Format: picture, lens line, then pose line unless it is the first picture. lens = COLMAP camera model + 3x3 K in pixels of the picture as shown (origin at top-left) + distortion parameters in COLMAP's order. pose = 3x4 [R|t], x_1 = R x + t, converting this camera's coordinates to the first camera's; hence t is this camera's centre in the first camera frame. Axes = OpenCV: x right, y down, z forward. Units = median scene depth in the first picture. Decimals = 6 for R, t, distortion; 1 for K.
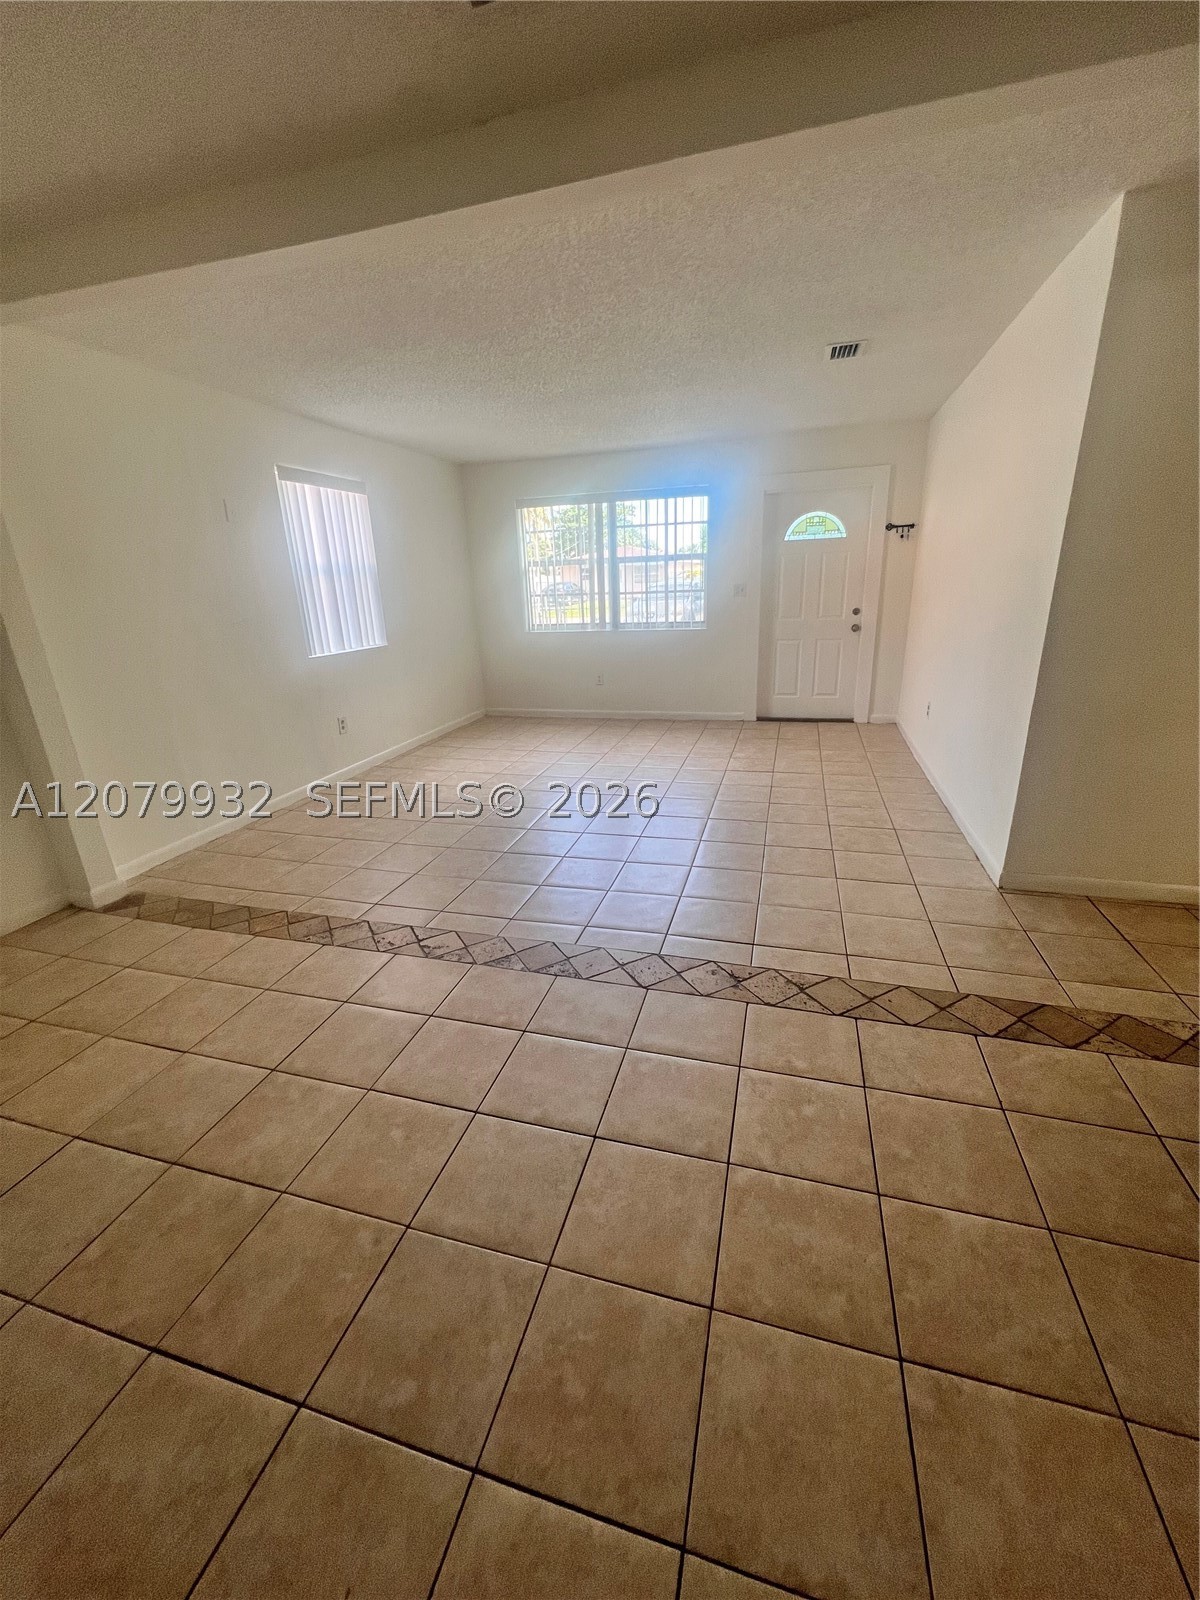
lens RADIAL K [[640.0, 0, 601.5], [0, 640.0, 791.3], [0, 0, 1]] dist [-0.001951, 0.001035]
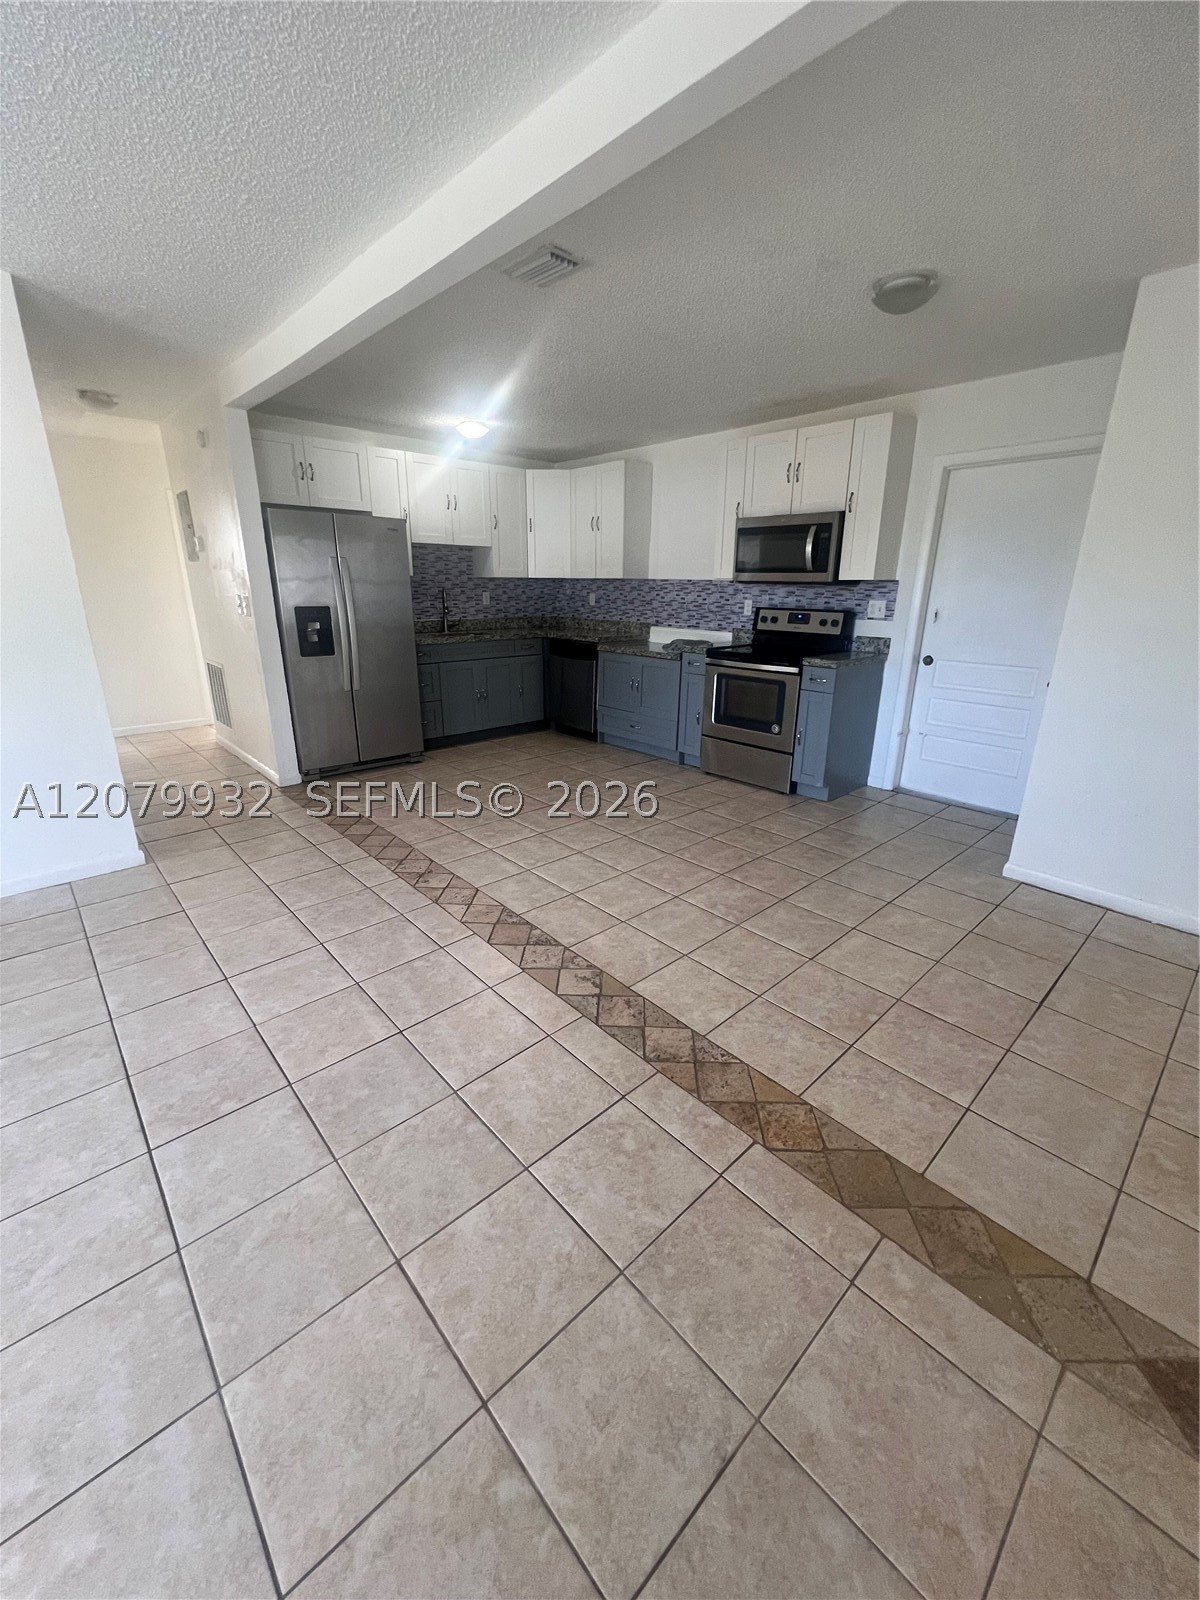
lens RADIAL K [[640.0, 0, 602.4], [0, 640.0, 794.0], [0, 0, 1]] dist [-0.001951, 0.001035]
pose [[-0.855399, -0.132633, 0.500701, -0.436640], [0.184939, 0.824739, 0.534419, -0.284111], [-0.483829, 0.549741, -0.680952, 0.917585]]
